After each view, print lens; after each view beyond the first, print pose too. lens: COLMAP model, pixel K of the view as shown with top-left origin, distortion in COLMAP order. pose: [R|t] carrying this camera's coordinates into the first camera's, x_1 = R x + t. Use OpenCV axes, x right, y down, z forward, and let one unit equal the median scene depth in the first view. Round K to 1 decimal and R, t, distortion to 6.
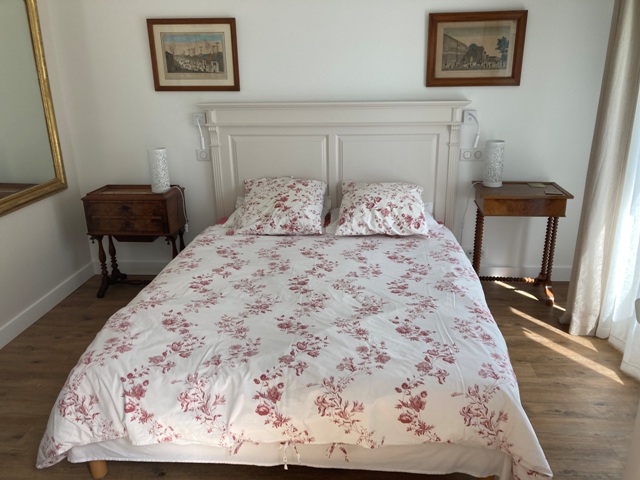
lens RADIAL K [[519.9, 0, 325.0], [0, 519.9, 235.3], [0, 0, 1]] dist [0.046986, -0.064005]
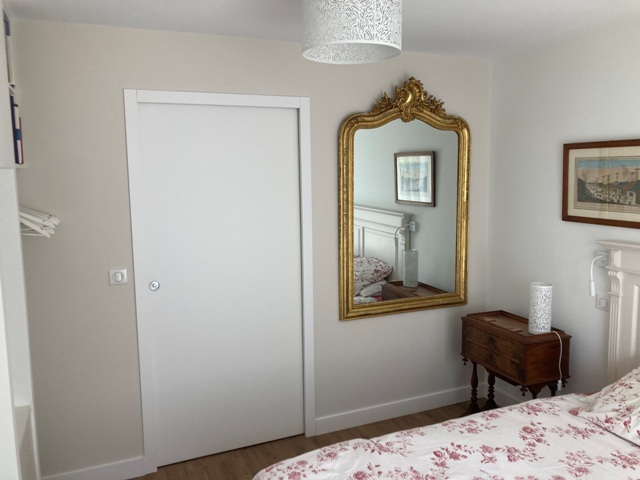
lens RADIAL K [[519.9, 0, 321.1], [0, 519.9, 230.9], [0, 0, 1]] dist [0.046986, -0.064005]
pose [[0.462544, 0.105694, -0.880274, 0.282049], [-0.273401, 0.961486, -0.028215, -0.132027], [0.843389, 0.253719, 0.473626, 0.263349]]
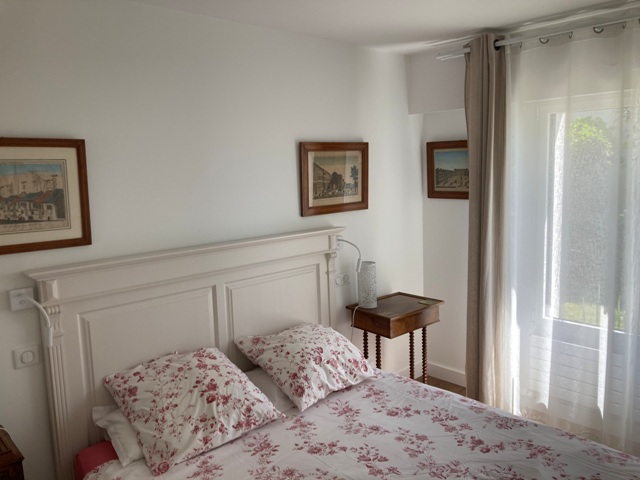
lens RADIAL K [[519.9, 0, 316.4], [0, 519.9, 228.0], [0, 0, 1]] dist [0.046986, -0.064005]
pose [[0.678751, -0.092224, 0.728555, -0.472503], [0.256863, 0.959232, -0.117879, -0.154311], [-0.687982, 0.267149, 0.674769, 0.379681]]
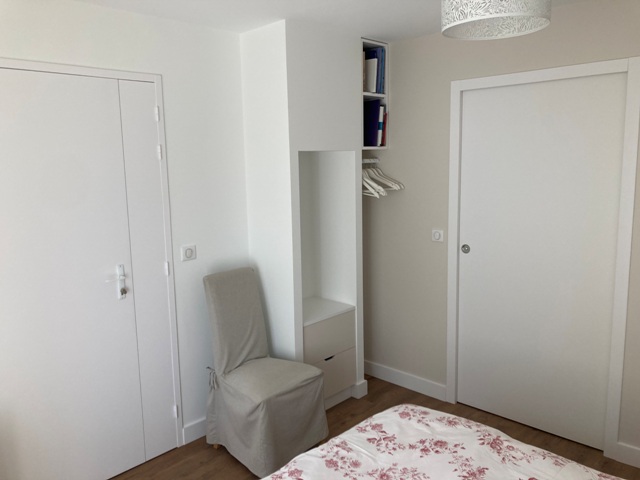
lens RADIAL K [[519.9, 0, 316.2], [0, 519.9, 235.5], [0, 0, 1]] dist [0.046986, -0.064005]
pose [[-0.623030, 0.144897, -0.768660, 0.347257], [-0.225877, 0.907500, 0.354151, -0.309816], [0.748874, 0.394270, -0.532671, 0.782015]]
